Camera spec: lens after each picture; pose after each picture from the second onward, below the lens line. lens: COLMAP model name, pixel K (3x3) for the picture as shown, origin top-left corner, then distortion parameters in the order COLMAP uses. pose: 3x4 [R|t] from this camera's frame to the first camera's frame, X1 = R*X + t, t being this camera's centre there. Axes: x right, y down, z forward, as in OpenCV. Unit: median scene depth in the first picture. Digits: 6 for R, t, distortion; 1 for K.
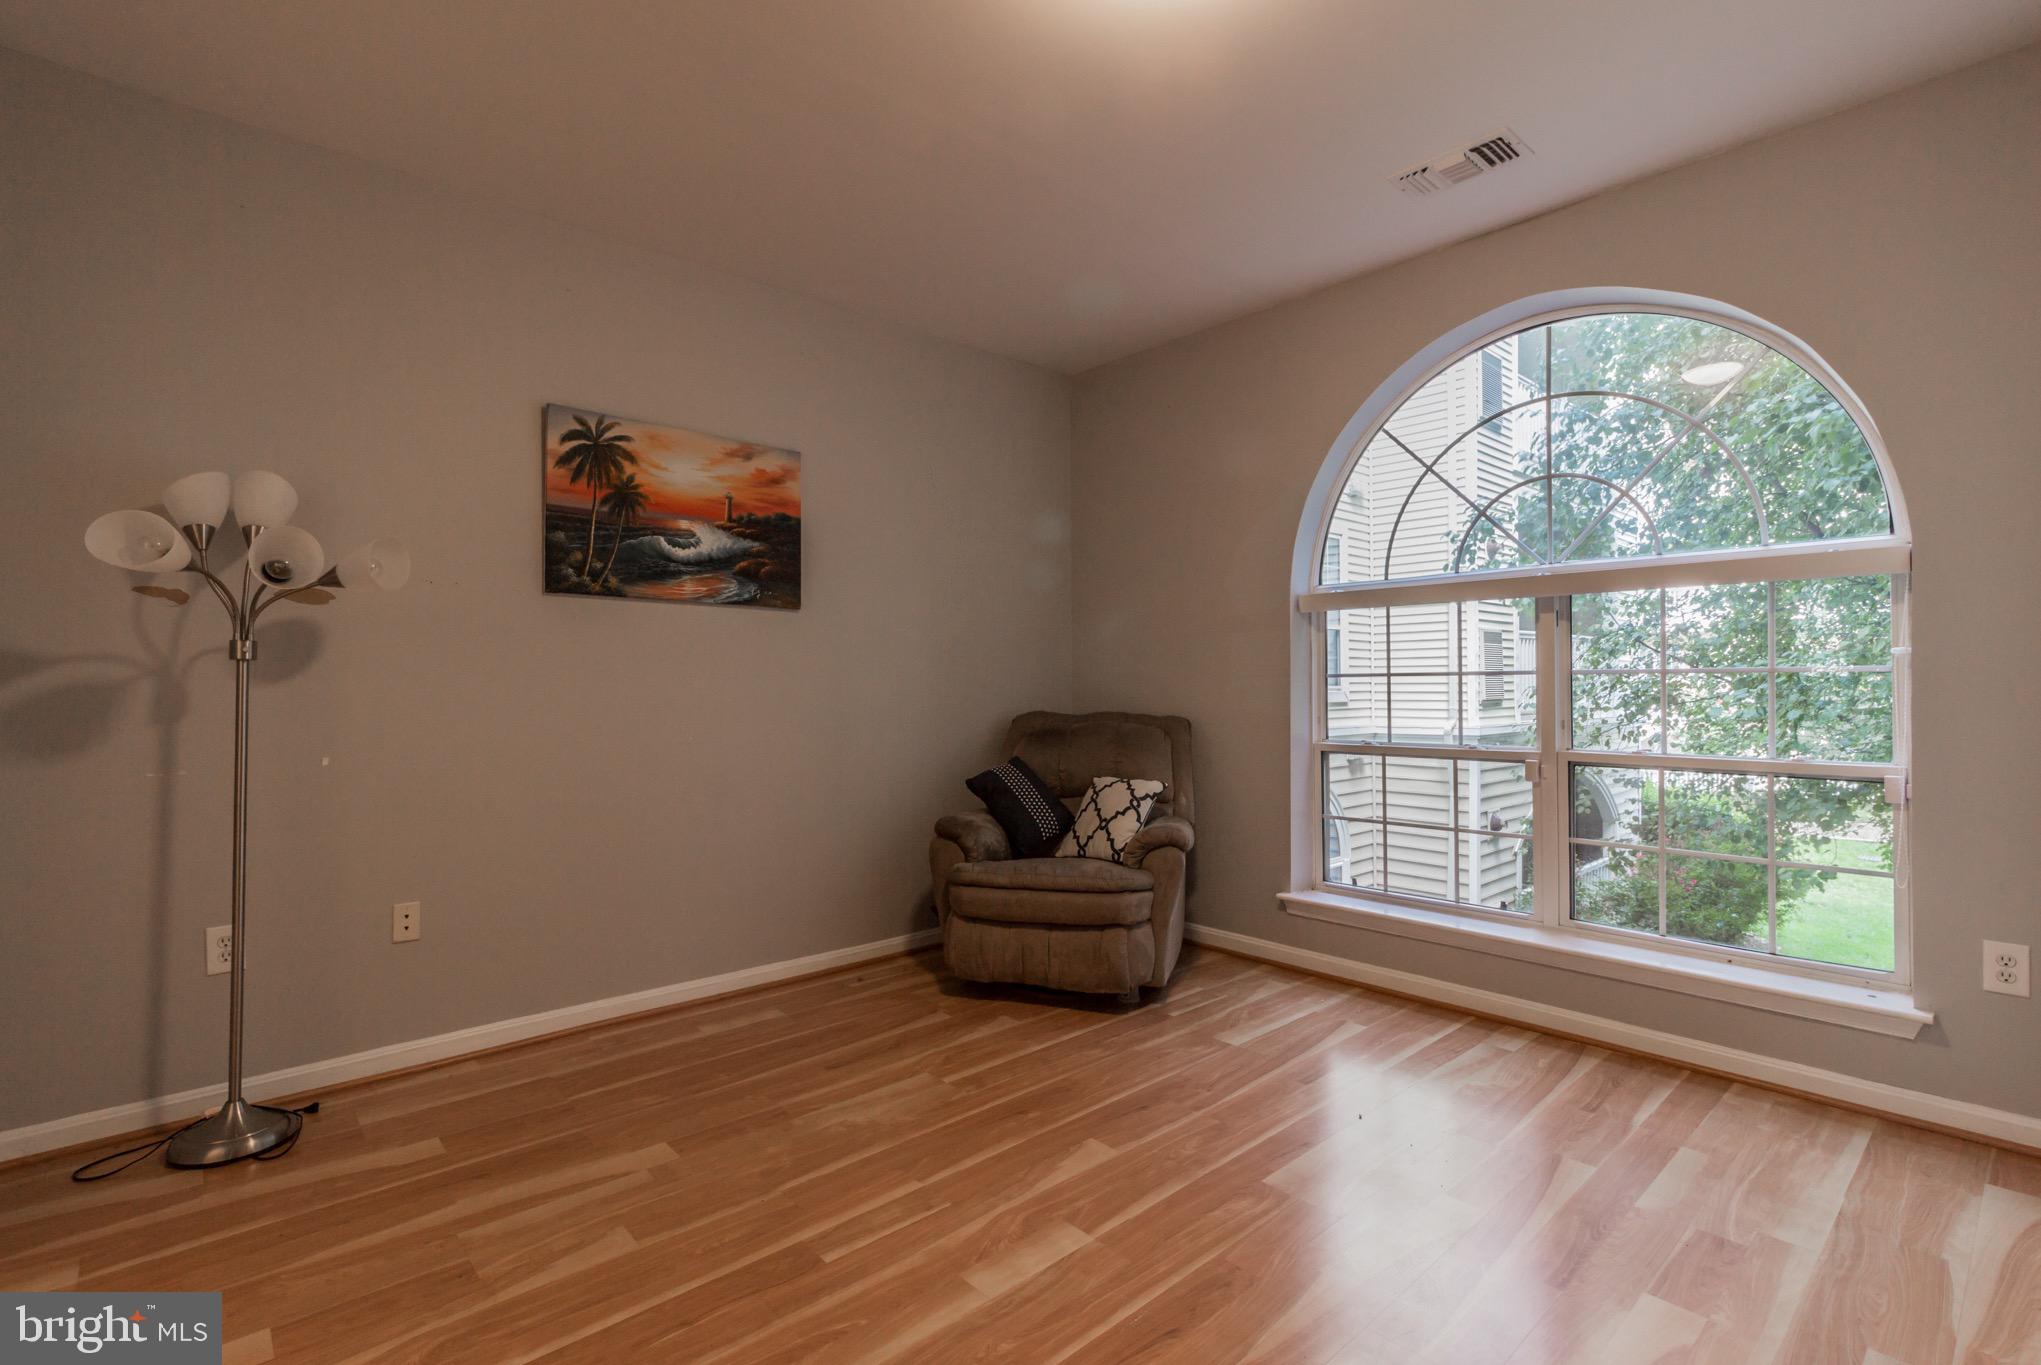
lens RADIAL K [[940.0, 0, 1029.3], [0, 940.0, 680.6], [0, 0, 1]] dist [0.001483, -0.000014]
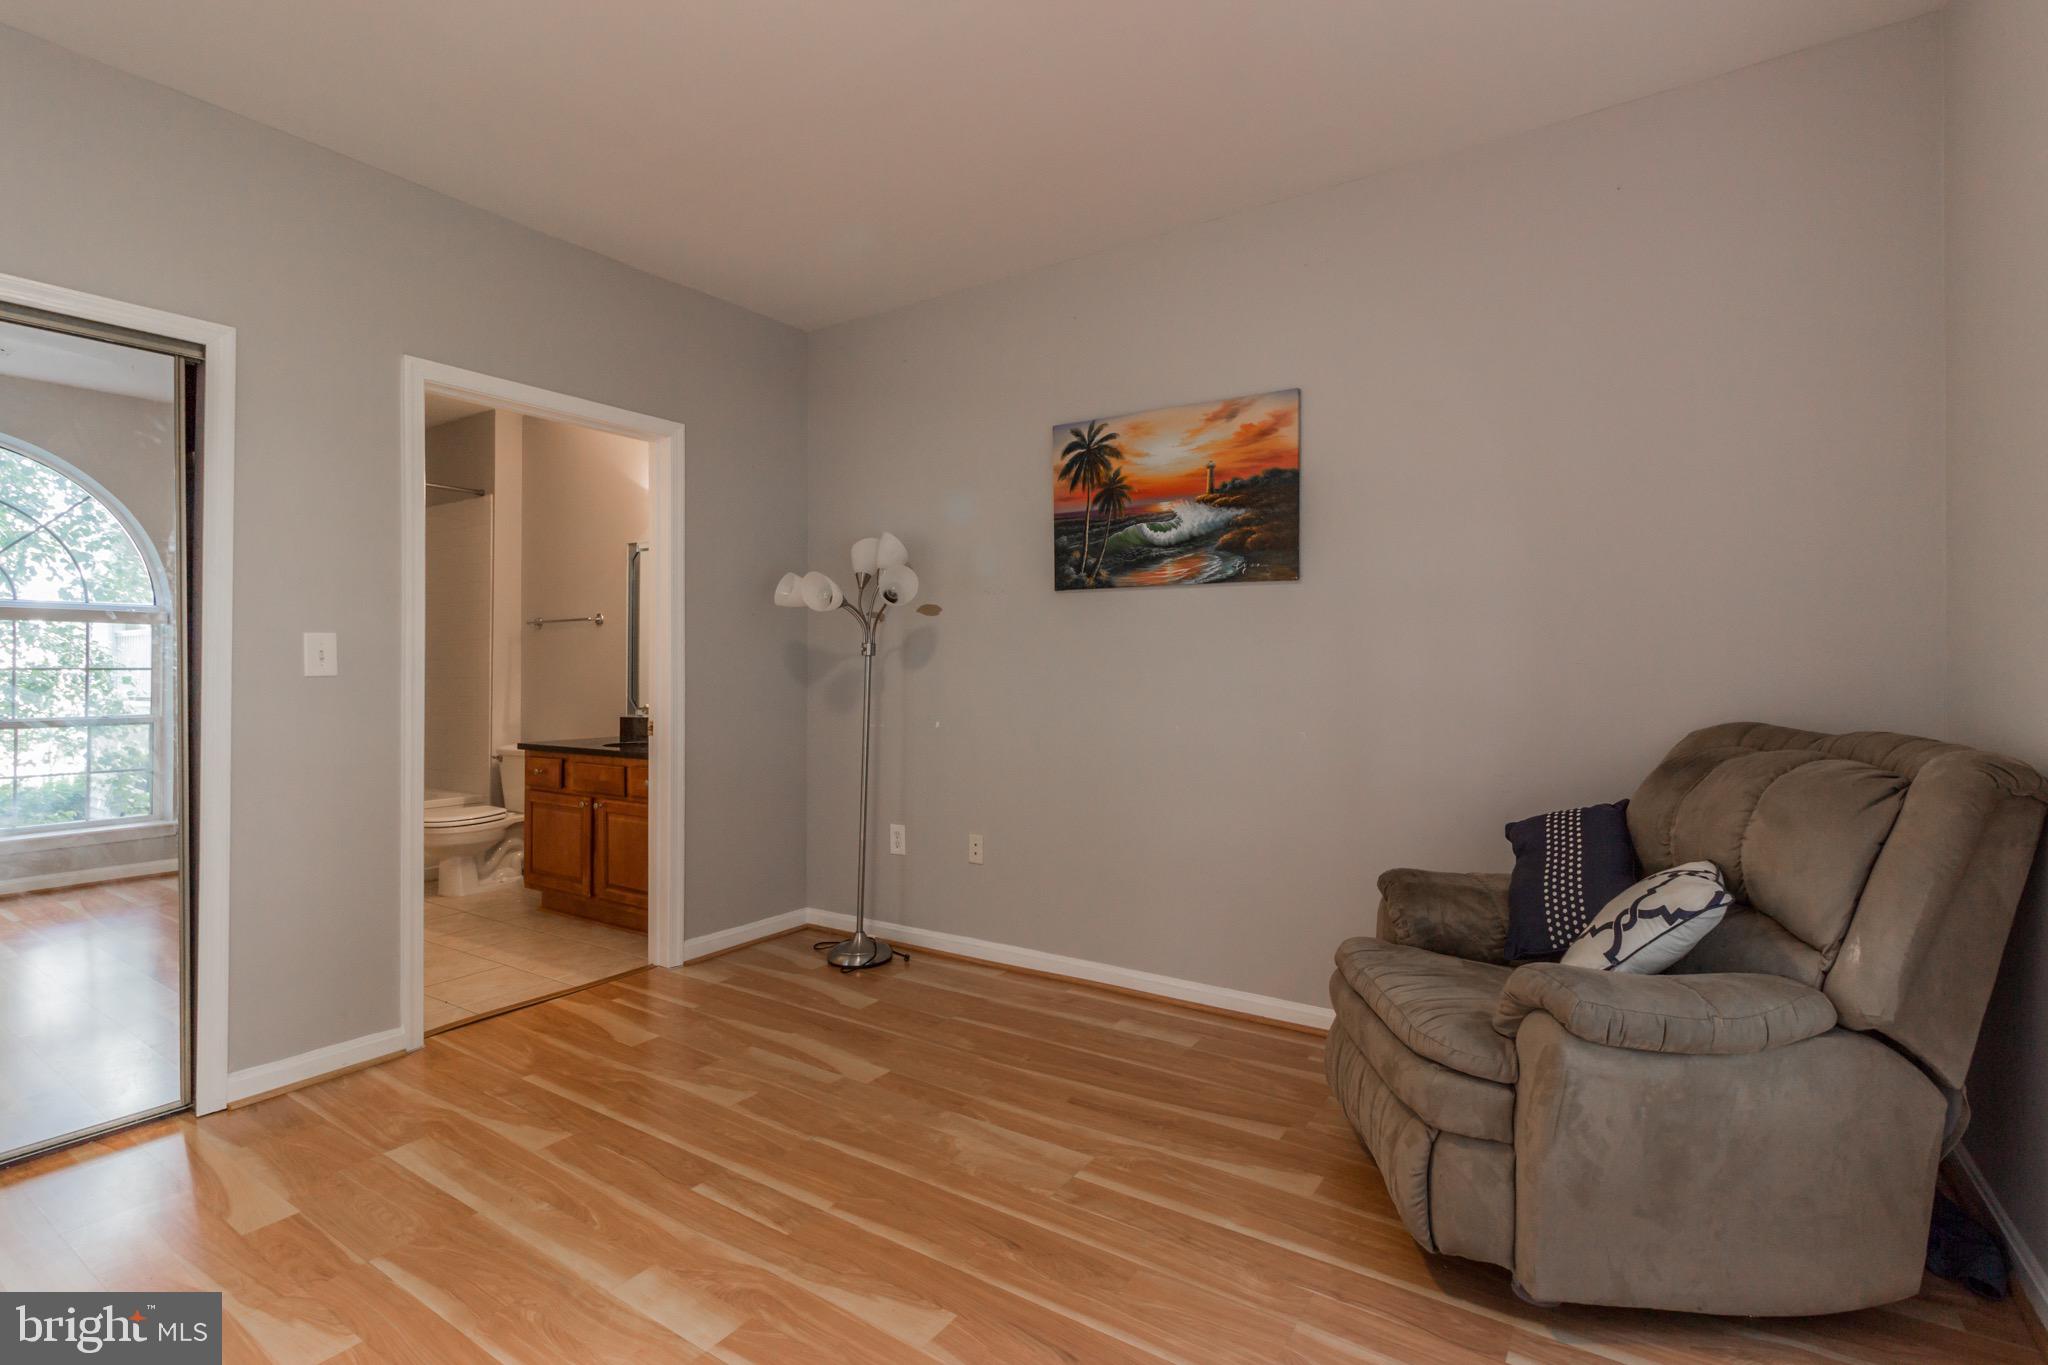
lens RADIAL K [[943.2, 0, 1031.6], [0, 943.2, 667.6], [0, 0, 1]] dist [0.001483, -0.000014]
pose [[0.246572, 0.000392, -0.969124, 0.592606], [0.005507, 0.999983, 0.001806, -0.001954], [0.969109, -0.005782, 0.246566, 0.679583]]
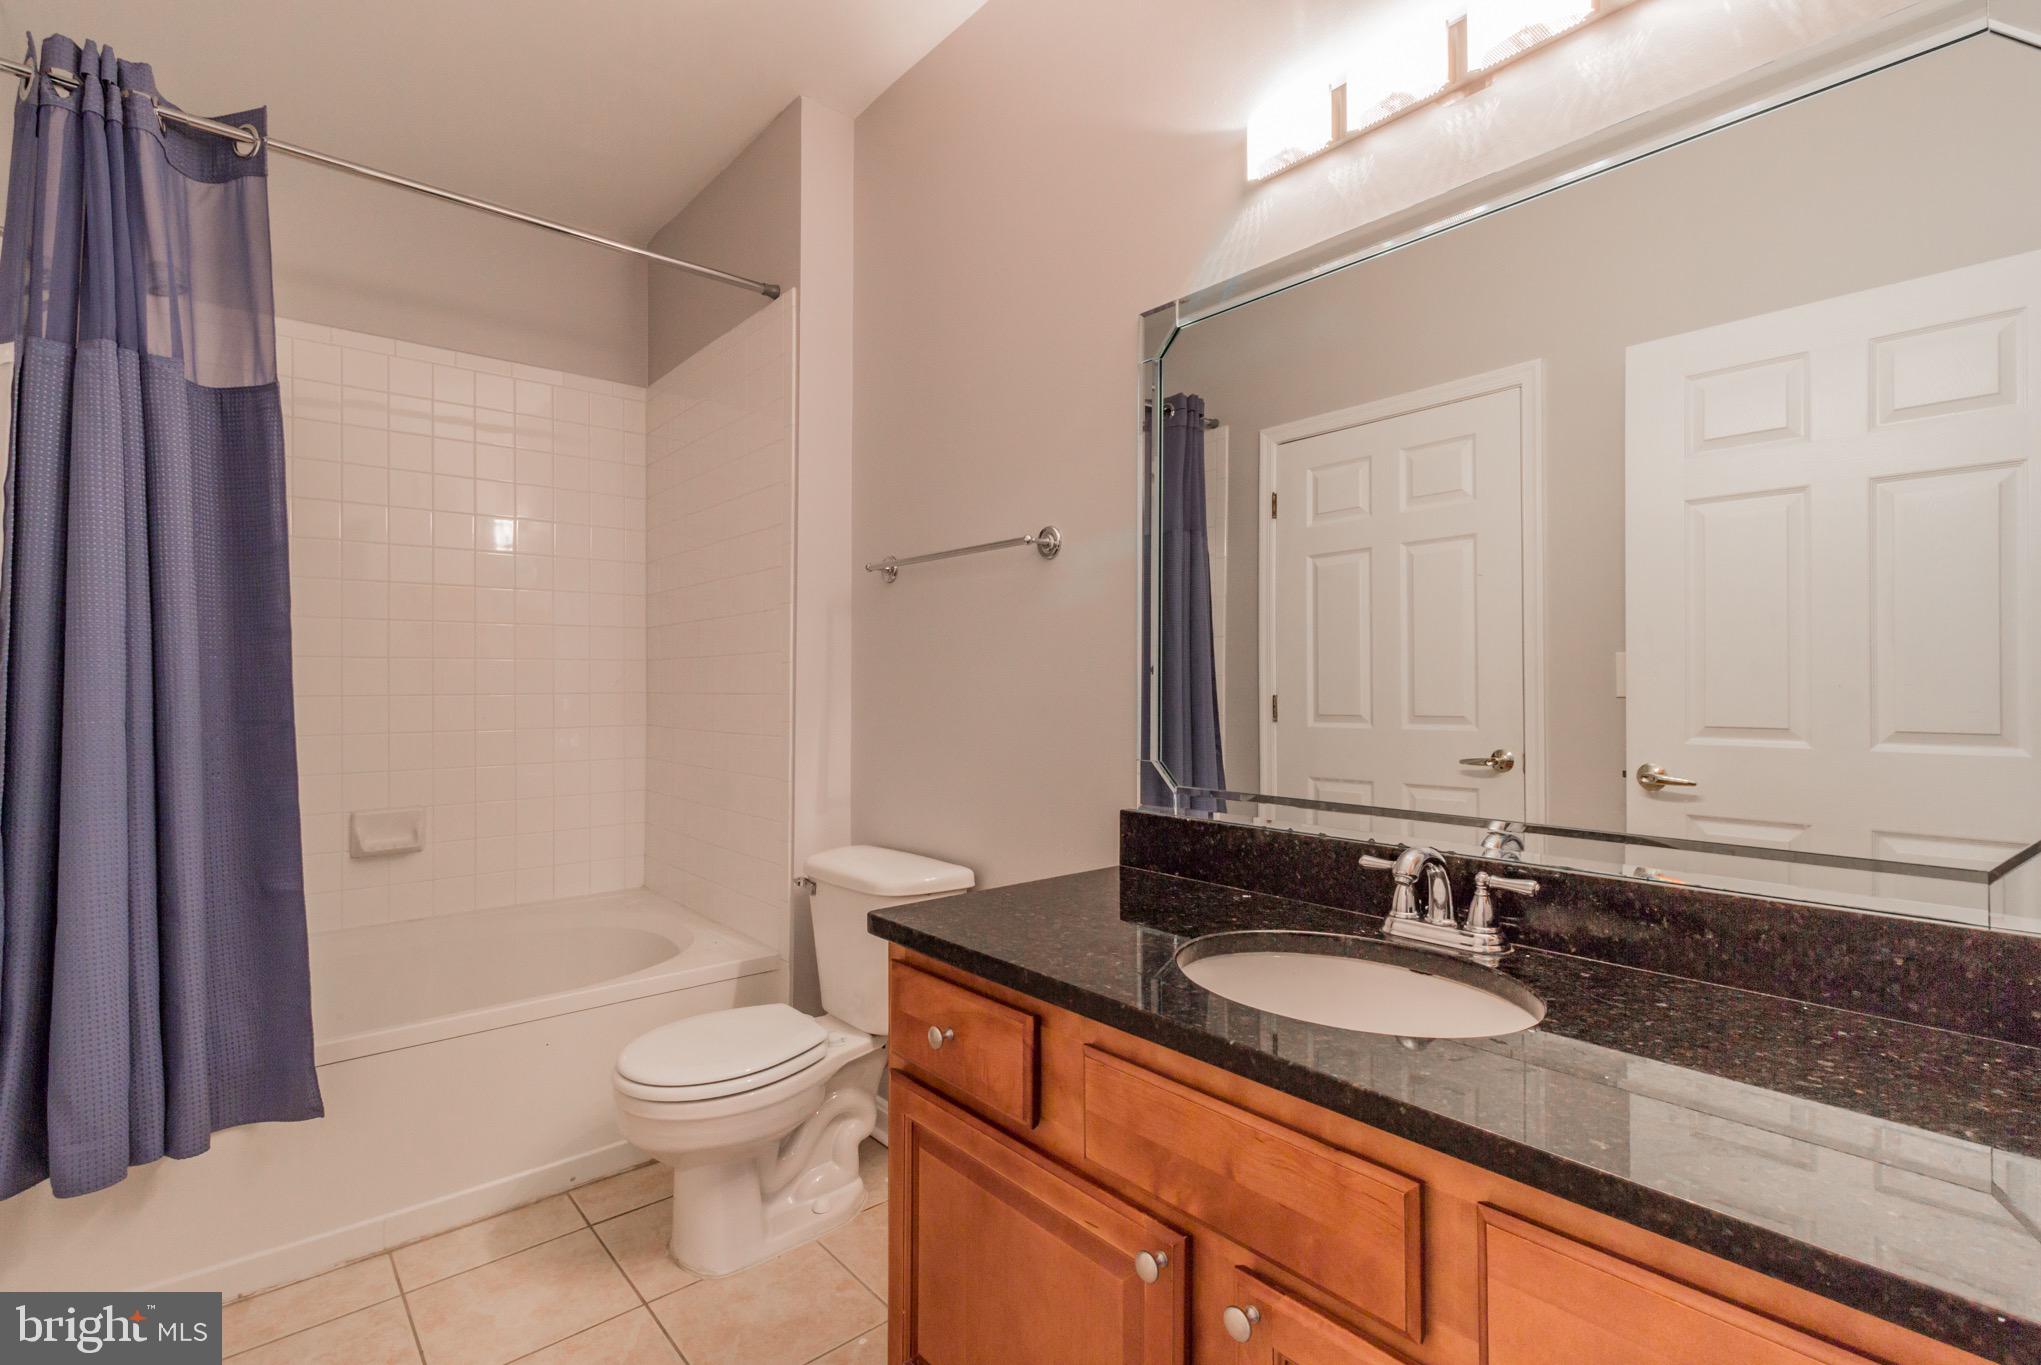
lens RADIAL K [[940.0, 0, 1027.1], [0, 940.0, 691.1], [0, 0, 1]] dist [0.001483, -0.000014]
pose [[-0.033841, 0.006606, -0.999405, -0.580330], [0.004645, 0.999968, 0.006453, 0.006972], [0.999416, -0.004423, -0.033871, 0.359094]]
